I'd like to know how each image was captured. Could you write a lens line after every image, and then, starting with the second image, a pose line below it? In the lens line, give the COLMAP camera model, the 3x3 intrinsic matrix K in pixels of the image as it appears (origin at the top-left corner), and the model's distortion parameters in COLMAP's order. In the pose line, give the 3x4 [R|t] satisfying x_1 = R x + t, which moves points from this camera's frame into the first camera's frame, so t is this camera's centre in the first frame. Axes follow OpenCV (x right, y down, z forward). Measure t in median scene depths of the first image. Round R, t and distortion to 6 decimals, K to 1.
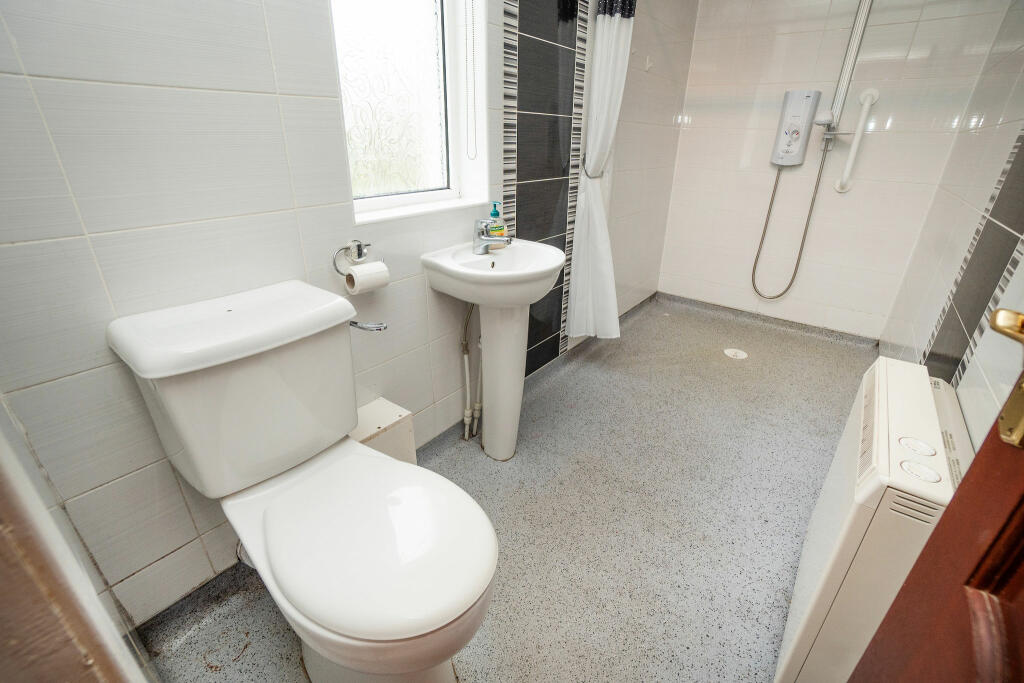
lens RADIAL K [[452.4, 0, 513.0], [0, 452.4, 339.4], [0, 0, 1]] dist [-0.062339, 0.025616]
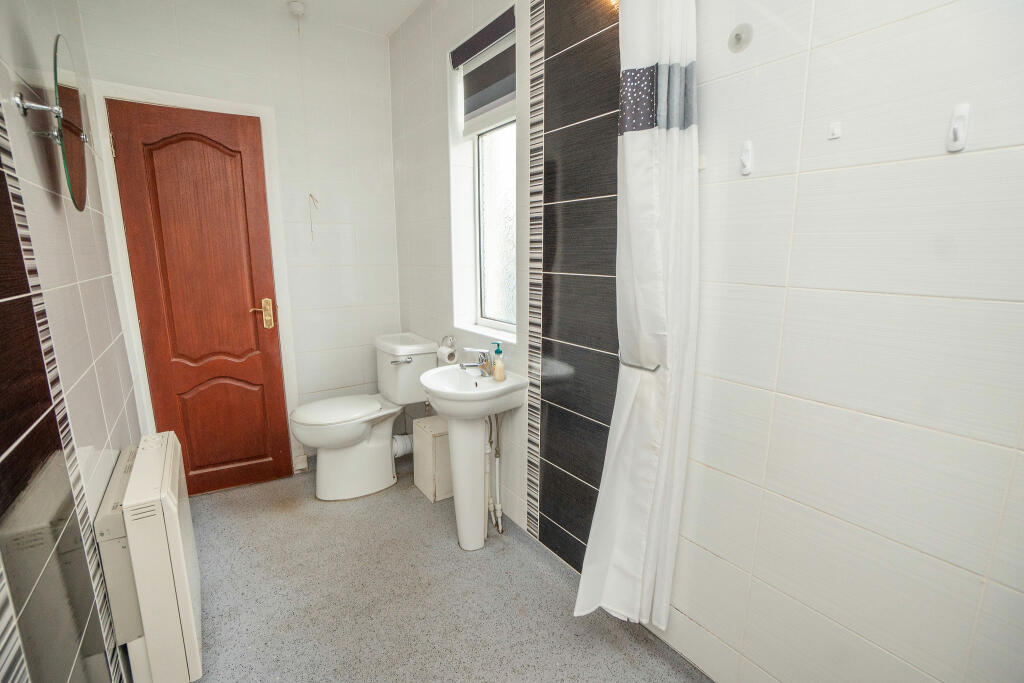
lens RADIAL K [[452.4, 0, 513.0], [0, 452.4, 339.4], [0, 0, 1]] dist [-0.062339, 0.025616]
pose [[-0.291360, 0.160627, -0.943032, 1.078701], [-0.400358, 0.874840, 0.272706, -0.647015], [0.868805, 0.457006, -0.190585, 1.236583]]
